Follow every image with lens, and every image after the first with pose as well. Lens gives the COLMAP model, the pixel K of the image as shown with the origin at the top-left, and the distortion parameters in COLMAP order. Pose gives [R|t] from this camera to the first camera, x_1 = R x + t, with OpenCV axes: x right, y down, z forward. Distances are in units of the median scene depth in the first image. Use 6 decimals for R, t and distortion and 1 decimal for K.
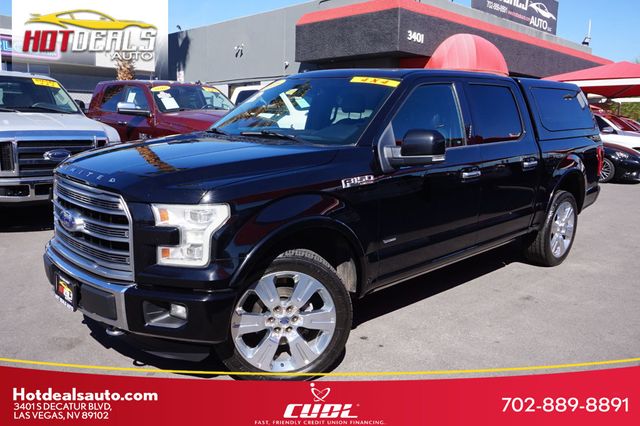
lens RADIAL K [[538.0, 0, 320.0], [0, 538.0, 213.0], [0, 0, 1]] dist [-0.003764, 0.002735]
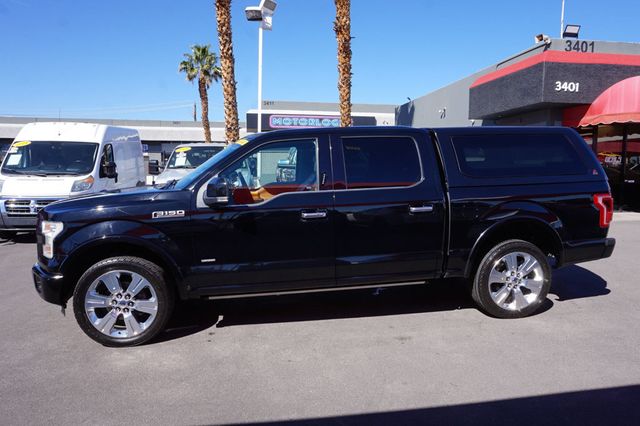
lens RADIAL K [[448.1, 0, 320.0], [0, 448.1, 213.0], [0, 0, 1]] dist [-0.047809, 0.061402]
pose [[0.812878, 0.038887, -0.581135, 0.693887], [-0.083780, 0.995199, -0.050594, -0.023029], [0.576377, 0.089814, 0.812233, 0.177258]]
